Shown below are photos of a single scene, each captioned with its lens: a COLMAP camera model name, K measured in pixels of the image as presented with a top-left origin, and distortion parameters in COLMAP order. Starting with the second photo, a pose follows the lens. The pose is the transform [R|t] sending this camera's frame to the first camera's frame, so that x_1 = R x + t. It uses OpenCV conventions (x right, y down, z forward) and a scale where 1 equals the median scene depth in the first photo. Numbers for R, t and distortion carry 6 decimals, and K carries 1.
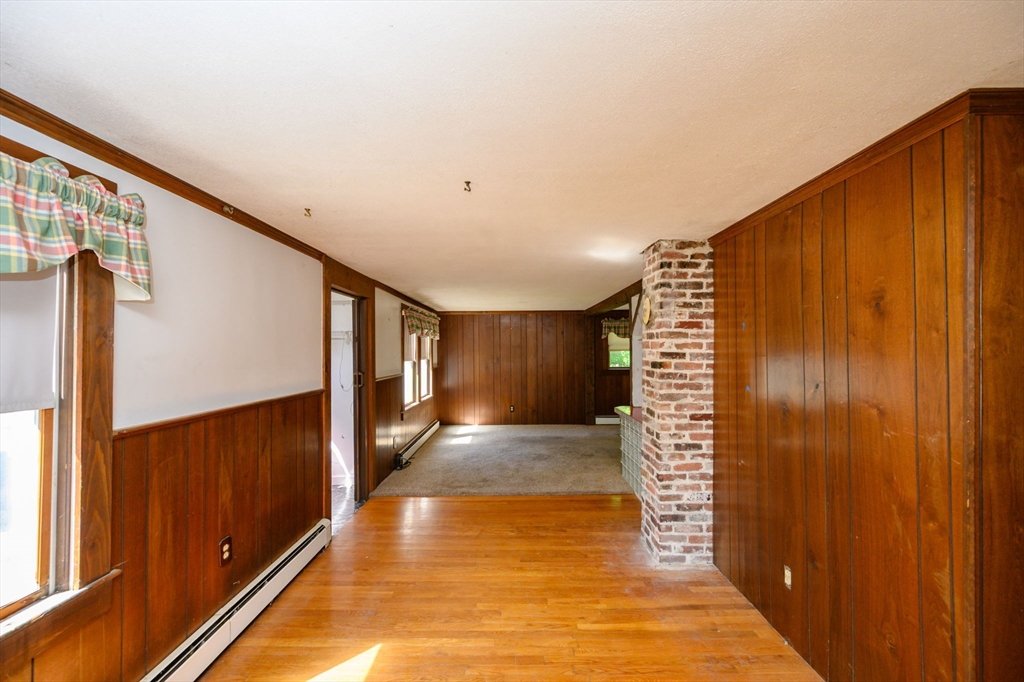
lens RADIAL K [[407.5, 0, 517.7], [0, 407.5, 344.0], [0, 0, 1]] dist [-0.000390, -0.000130]
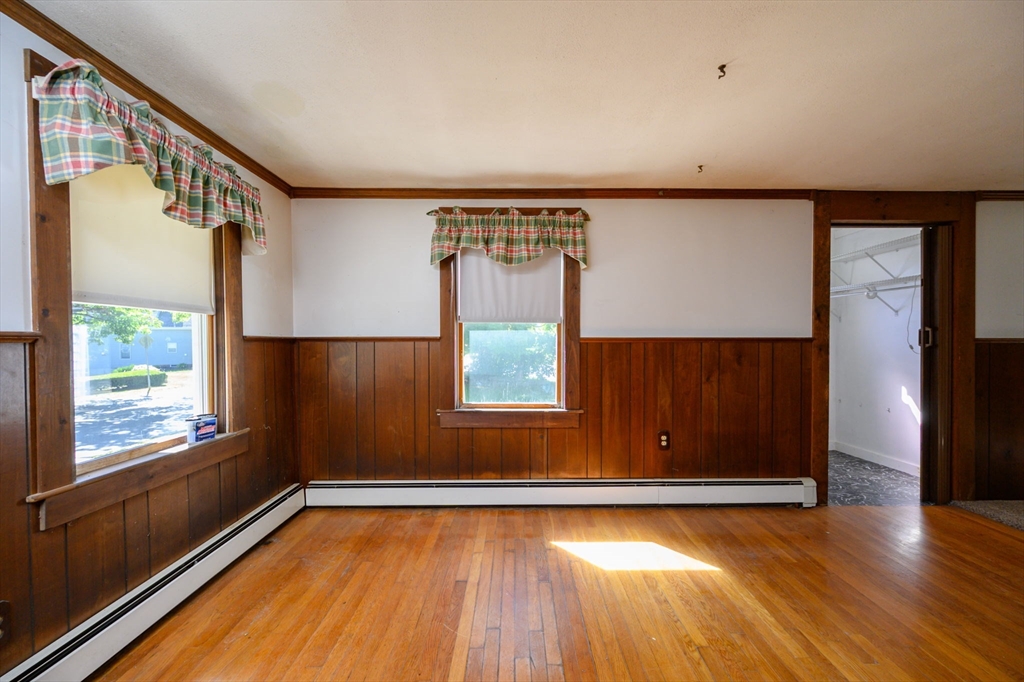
lens RADIAL K [[493.1, 0, 552.7], [0, 493.1, 345.5], [0, 0, 1]] dist [0.001329, 0.000375]
pose [[0.003966, 0.009532, -0.999947, 0.967871], [0.015506, 0.999834, 0.009592, 0.165008], [0.999872, -0.015544, 0.003818, 0.626284]]
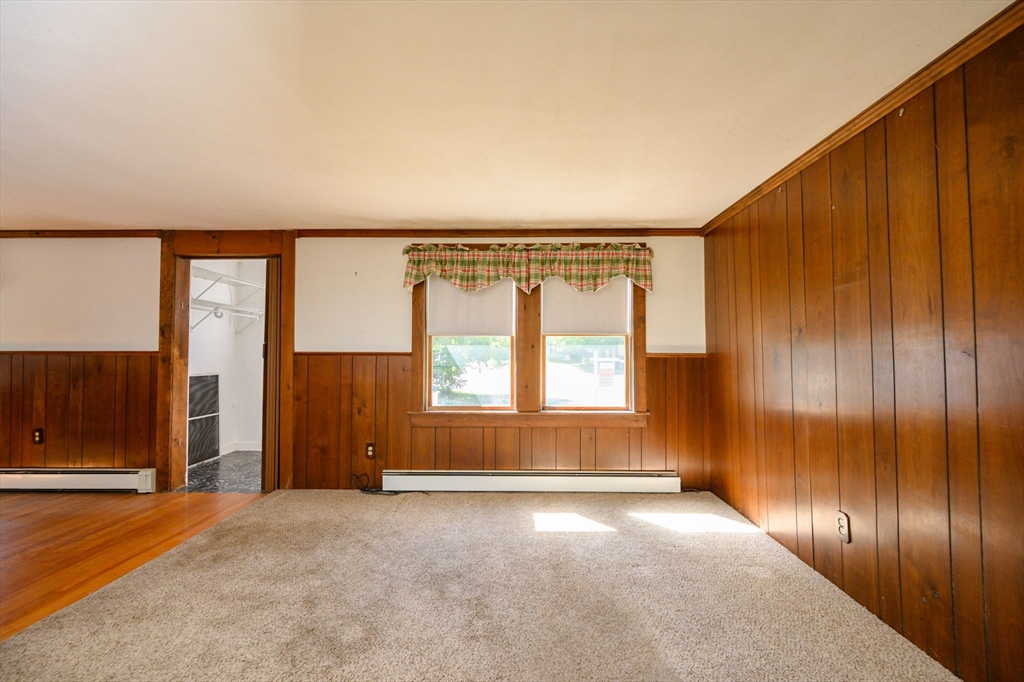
lens RADIAL K [[407.5, 0, 517.7], [0, 407.5, 344.0], [0, 0, 1]] dist [-0.000390, -0.000130]
pose [[-0.033205, -0.025368, -0.999127, 0.916466], [0.019080, 0.999480, -0.026011, 0.211598], [0.999266, -0.019927, -0.032704, 3.076699]]
